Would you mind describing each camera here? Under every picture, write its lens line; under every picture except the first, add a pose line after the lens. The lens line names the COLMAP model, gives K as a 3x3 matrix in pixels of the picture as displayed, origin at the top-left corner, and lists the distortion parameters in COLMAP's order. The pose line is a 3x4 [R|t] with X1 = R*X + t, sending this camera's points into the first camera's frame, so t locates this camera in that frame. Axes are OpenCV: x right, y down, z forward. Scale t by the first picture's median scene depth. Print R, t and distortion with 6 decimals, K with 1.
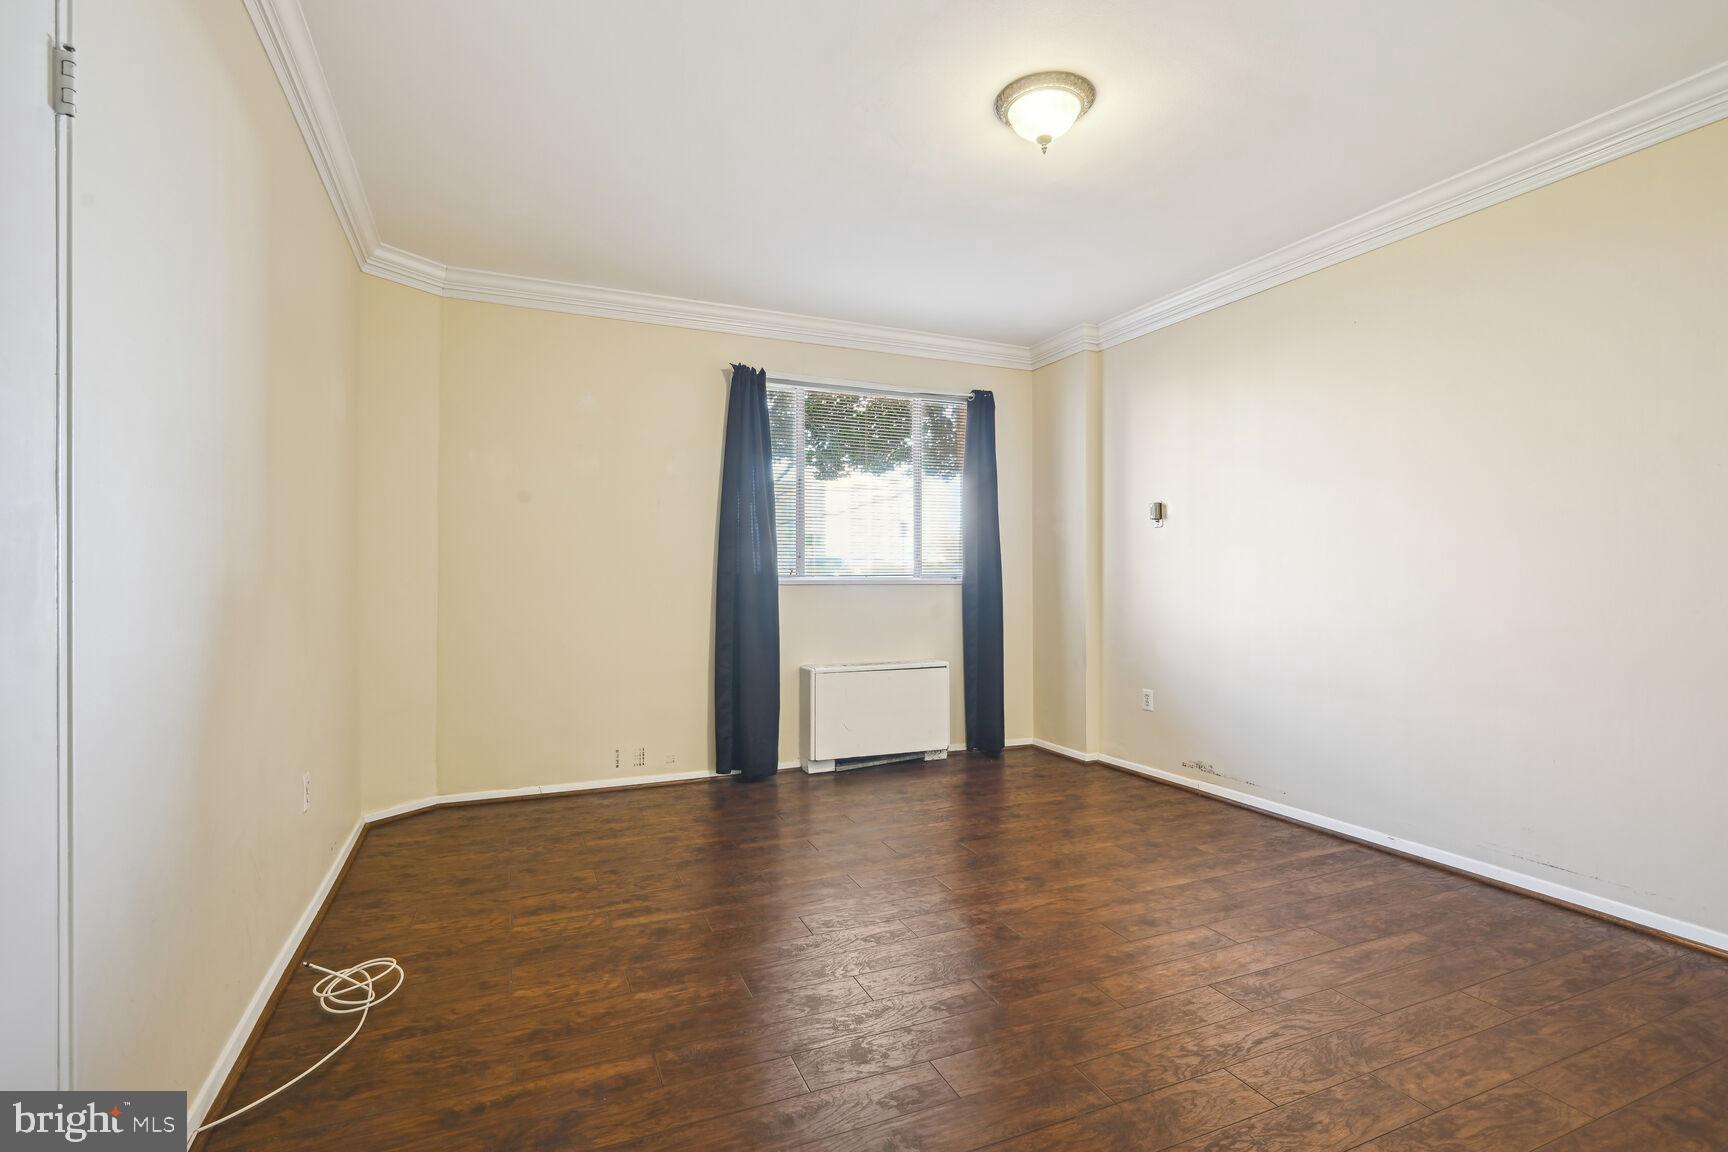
lens RADIAL K [[802.0, 0, 864.0], [0, 802.0, 576.0], [0, 0, 1]] dist [0.000902, 0.000430]
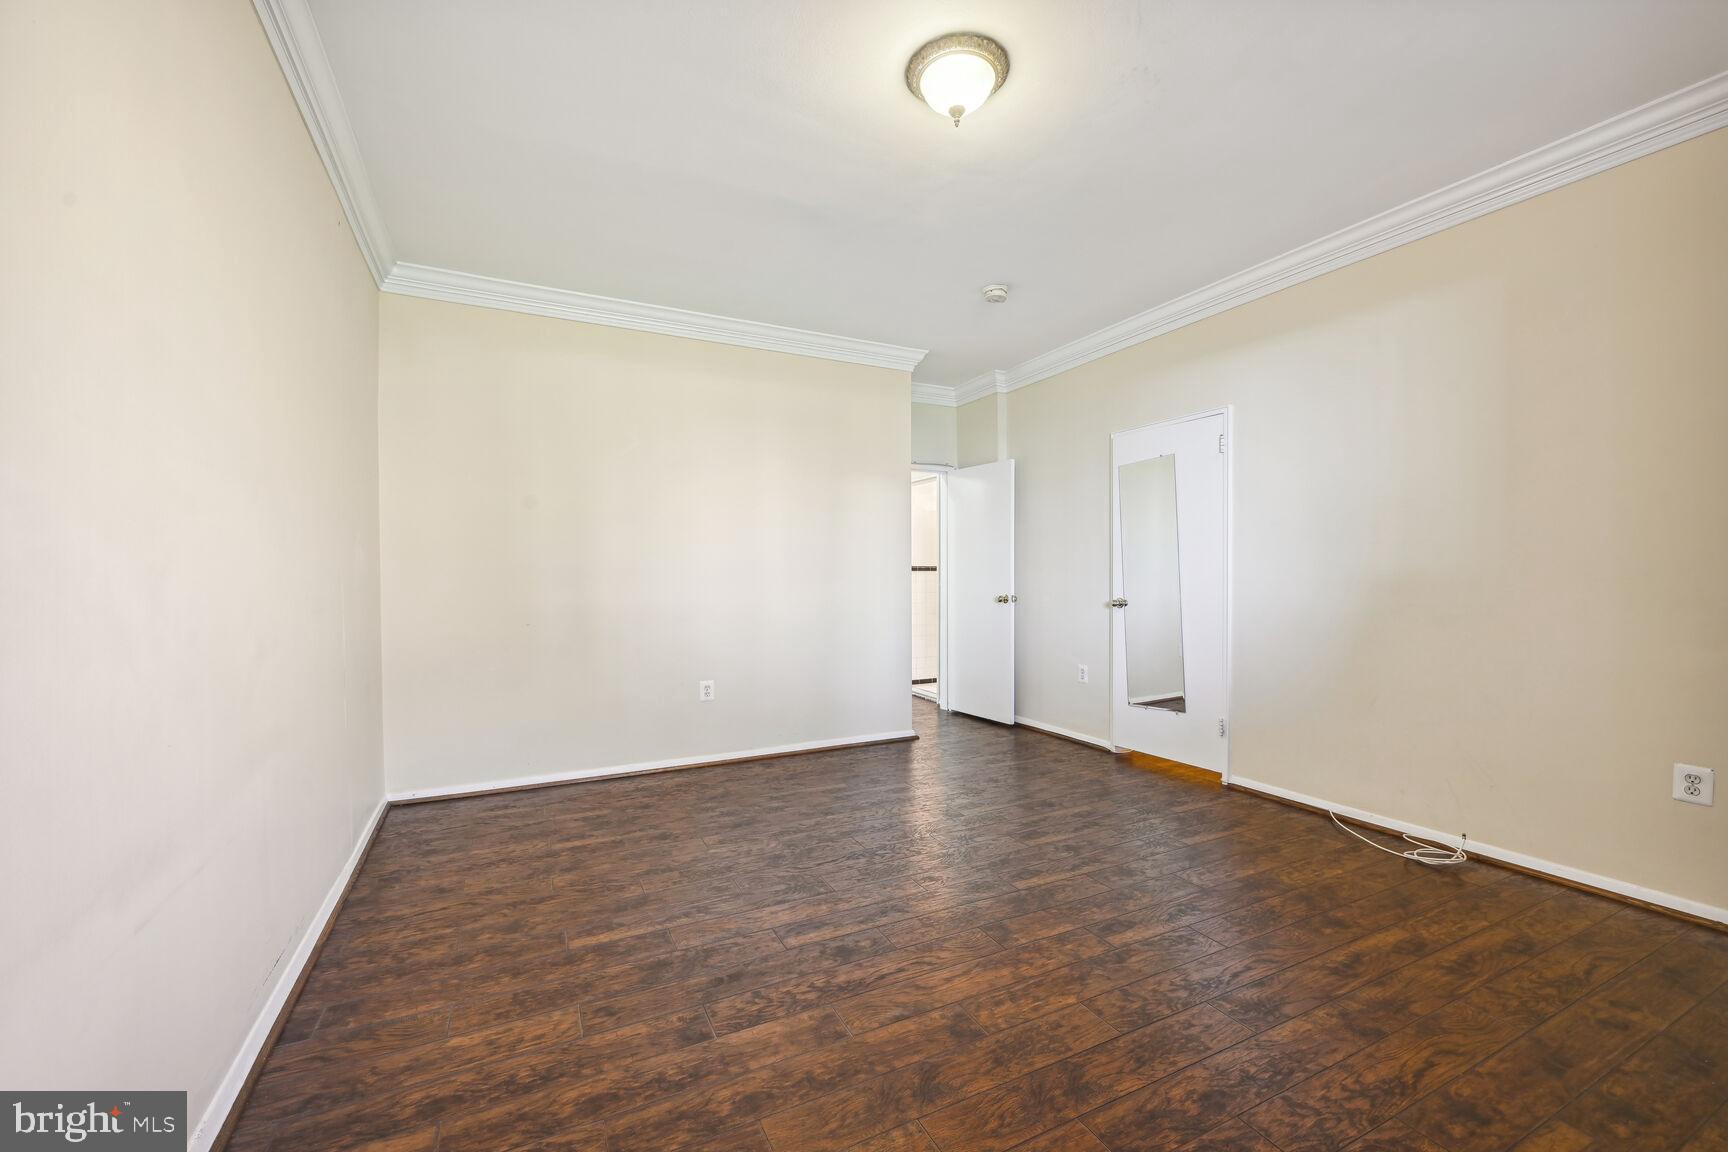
lens RADIAL K [[703.4, 0, 864.0], [0, 703.4, 576.0], [0, 0, 1]] dist [-0.000588, -0.000076]
pose [[-0.999061, 0.003042, -0.043220, 0.364635], [0.003042, 0.999995, 0.000069, 0.006294], [0.043220, -0.000062, -0.999066, 1.792988]]
